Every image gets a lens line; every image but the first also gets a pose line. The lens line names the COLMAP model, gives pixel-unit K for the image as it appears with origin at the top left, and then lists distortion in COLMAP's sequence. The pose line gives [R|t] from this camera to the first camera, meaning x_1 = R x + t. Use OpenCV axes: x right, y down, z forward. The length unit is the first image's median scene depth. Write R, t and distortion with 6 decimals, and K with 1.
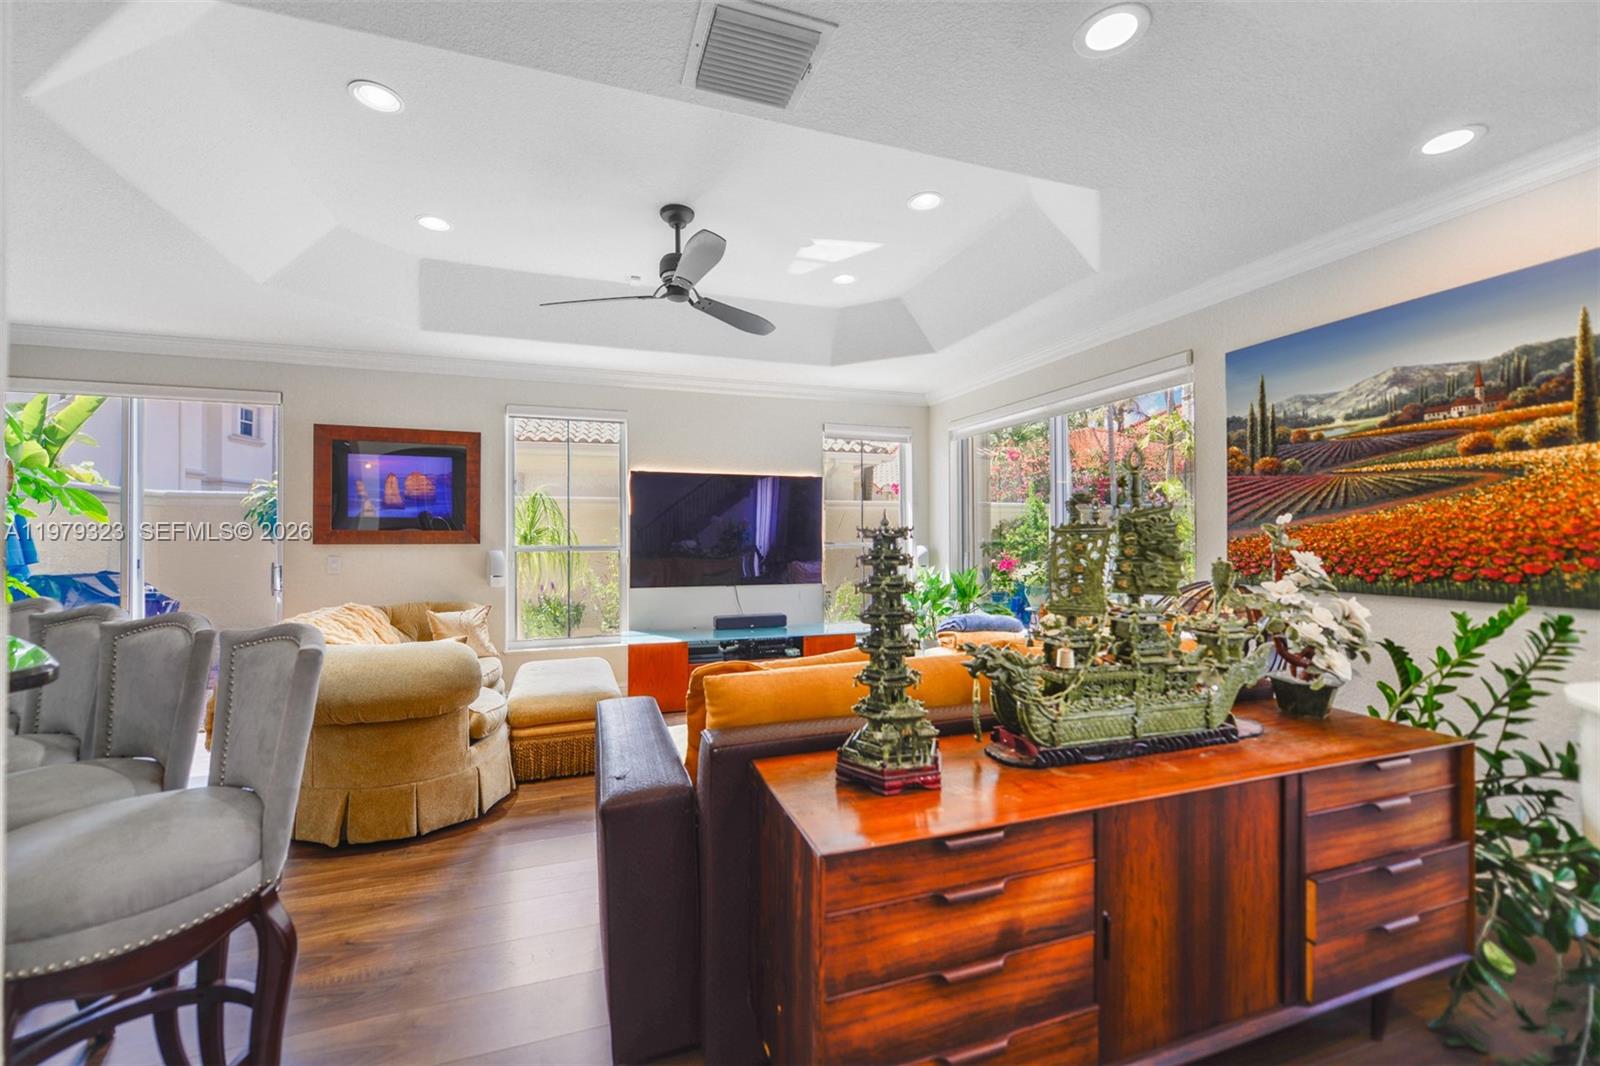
lens RADIAL K [[636.0, 0, 792.6], [0, 636.0, 530.0], [0, 0, 1]] dist [0.000345, -0.000378]
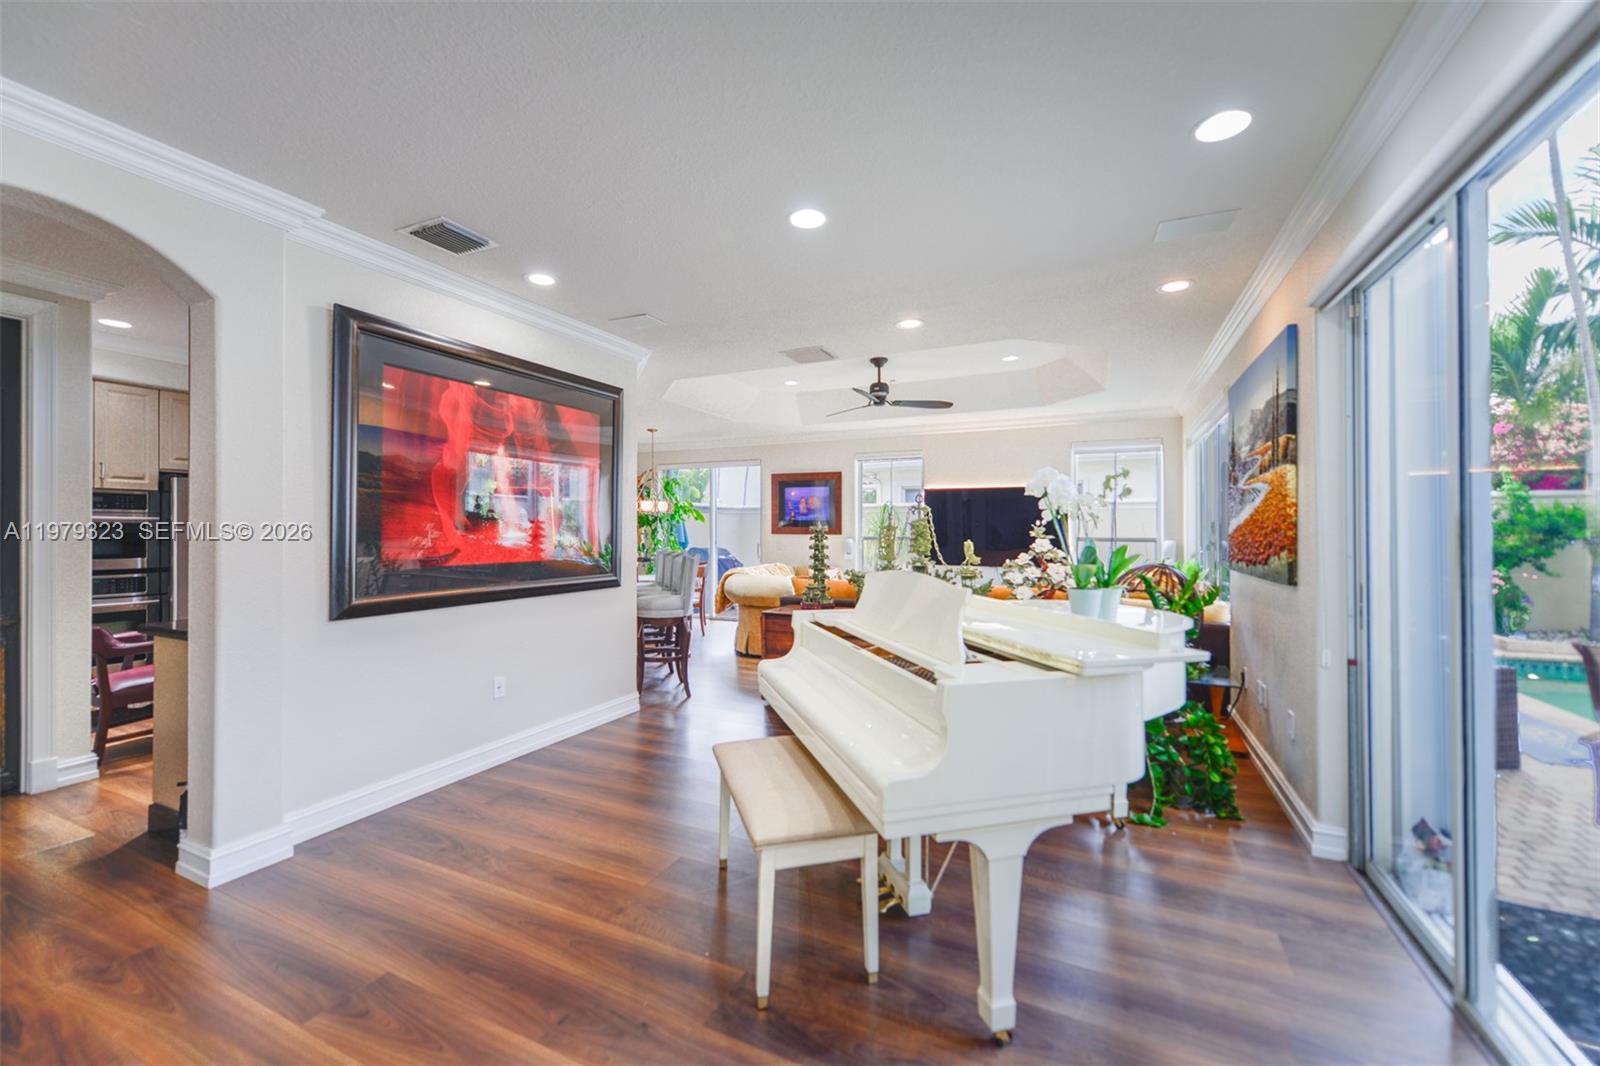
lens RADIAL K [[636.0, 0, 792.6], [0, 636.0, 530.0], [0, 0, 1]] dist [0.000345, -0.000378]
pose [[0.717042, 0.002542, -0.697025, 0.646926], [0.002435, 0.999978, 0.006151, -0.003079], [0.697026, -0.006108, 0.717020, -0.366716]]
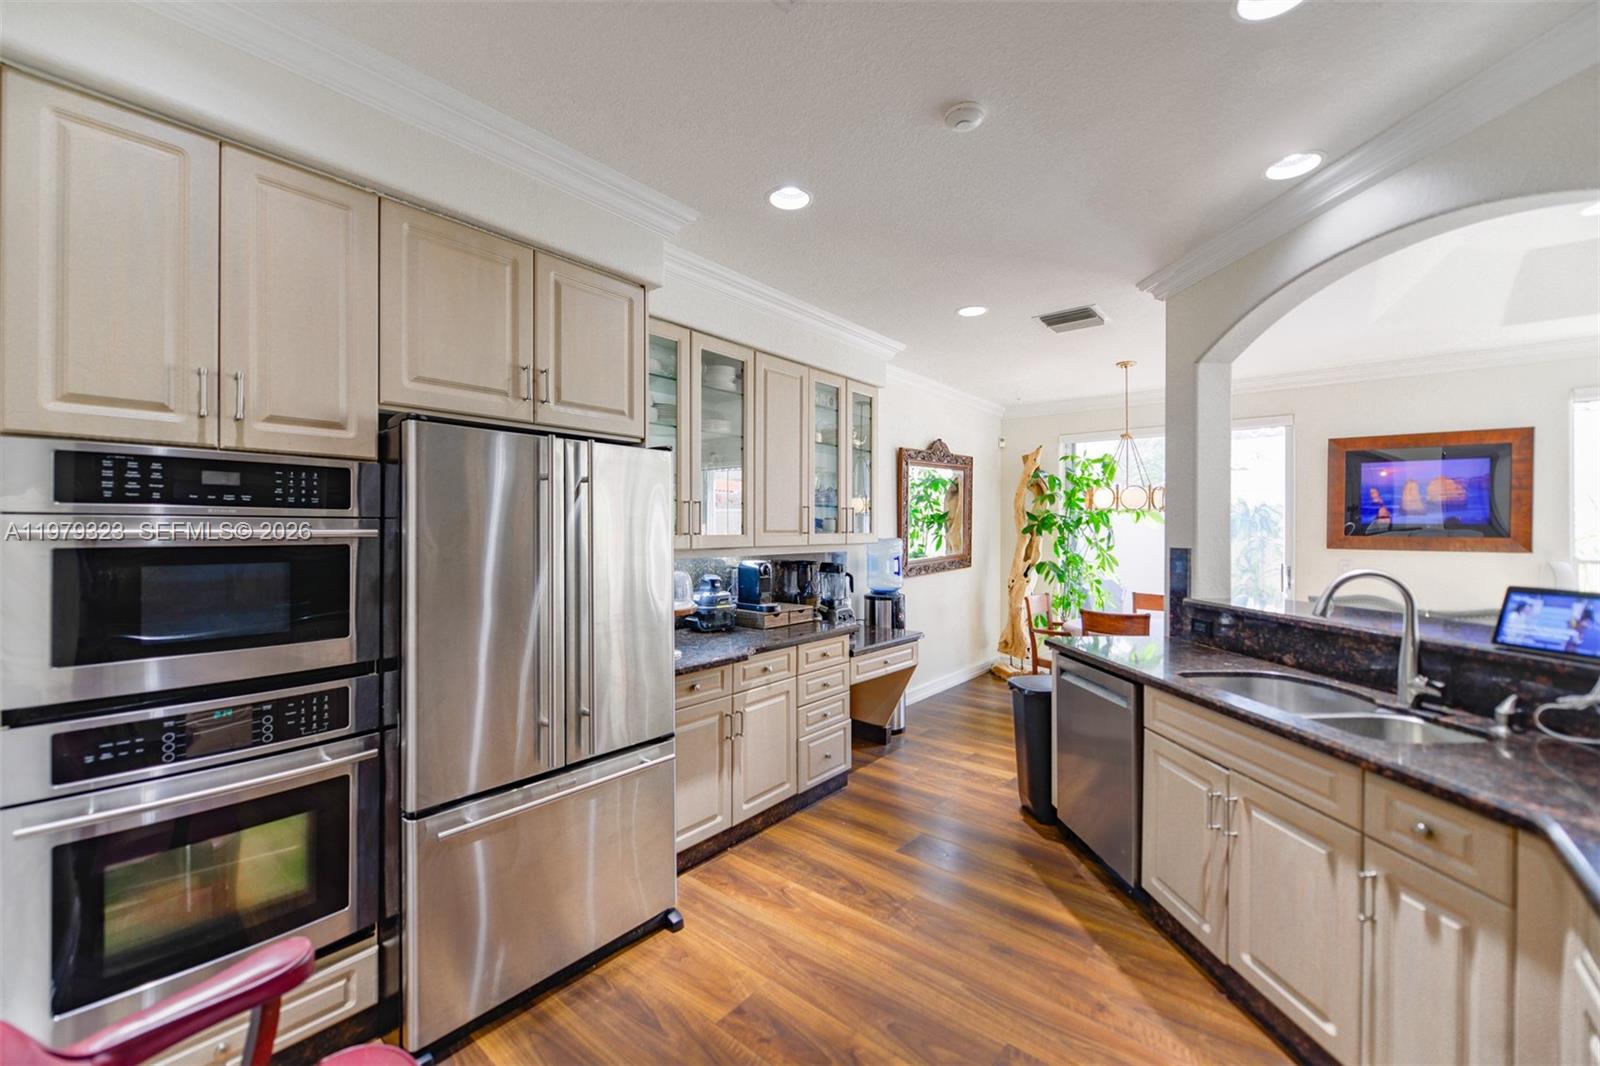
lens RADIAL K [[646.8, 0, 800.0], [0, 646.8, 533.0], [0, 0, 1]] dist [-0.034492, -0.000139]
pose [[0.535314, -0.001535, -0.844652, -0.314100], [0.006957, 0.999972, 0.002592, -0.014367], [0.844625, -0.007264, 0.535310, -0.333773]]
